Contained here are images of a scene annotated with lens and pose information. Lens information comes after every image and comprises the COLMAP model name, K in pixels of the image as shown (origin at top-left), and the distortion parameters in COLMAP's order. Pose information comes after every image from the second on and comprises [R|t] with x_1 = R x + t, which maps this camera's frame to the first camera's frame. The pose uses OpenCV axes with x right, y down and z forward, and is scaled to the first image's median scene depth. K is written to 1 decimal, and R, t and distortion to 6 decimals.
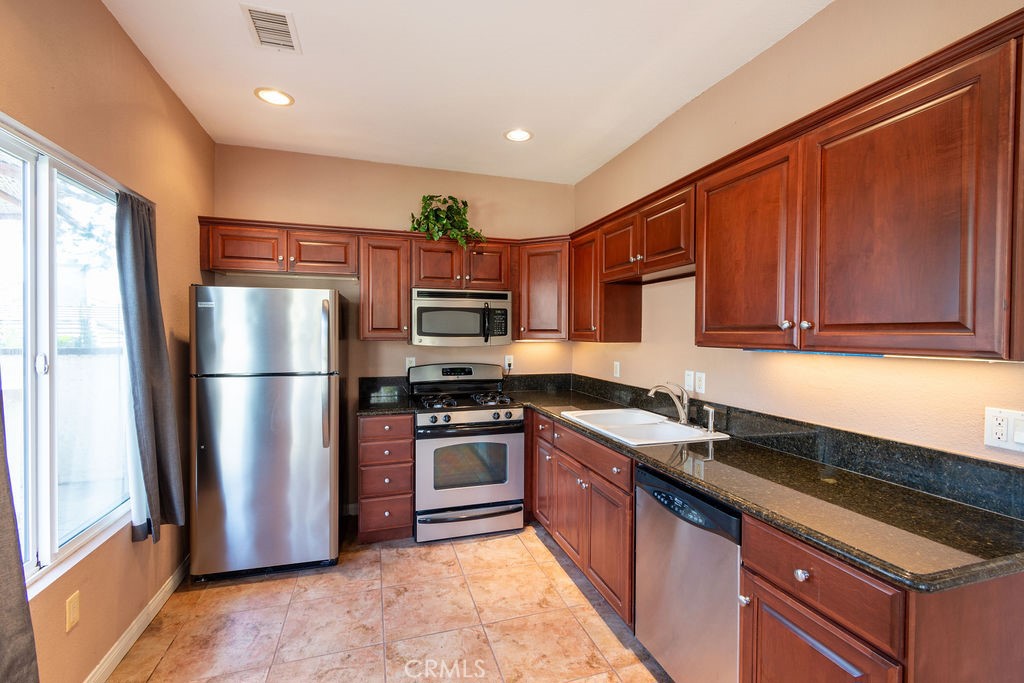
lens RADIAL K [[449.5, 0, 511.6], [0, 449.5, 342.4], [0, 0, 1]] dist [-0.002352, -0.000694]
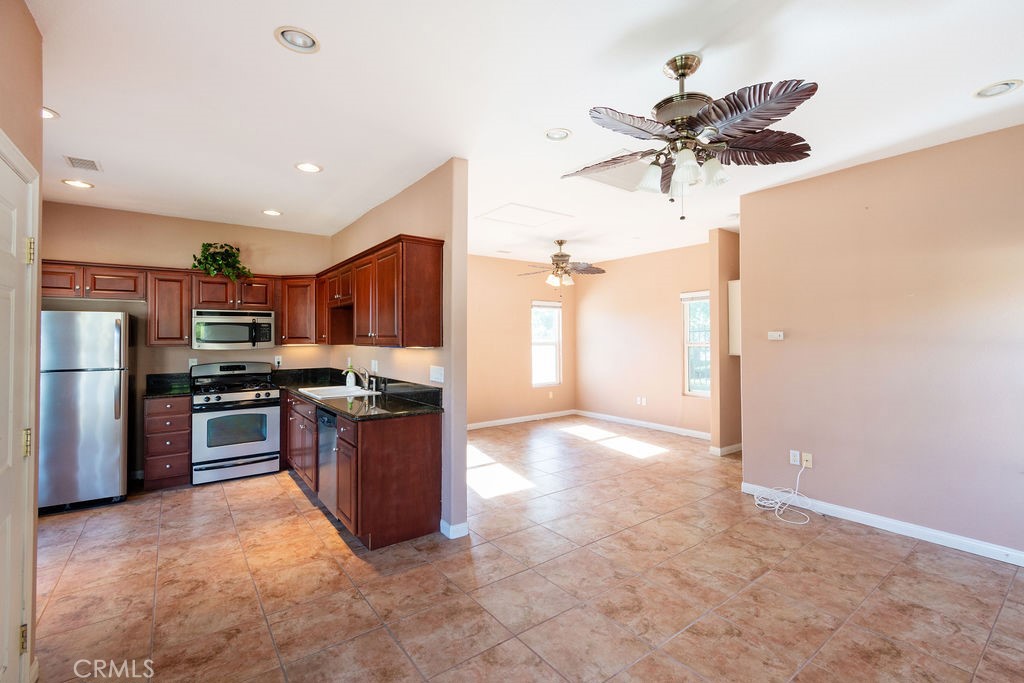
lens RADIAL K [[449.5, 0, 514.4], [0, 449.5, 330.9], [0, 0, 1]] dist [-0.002352, -0.000694]
pose [[0.940588, -0.005516, 0.339506, 0.260332], [0.018457, 0.999220, -0.034902, 0.017029], [-0.339049, 0.039095, 0.939956, -0.691126]]
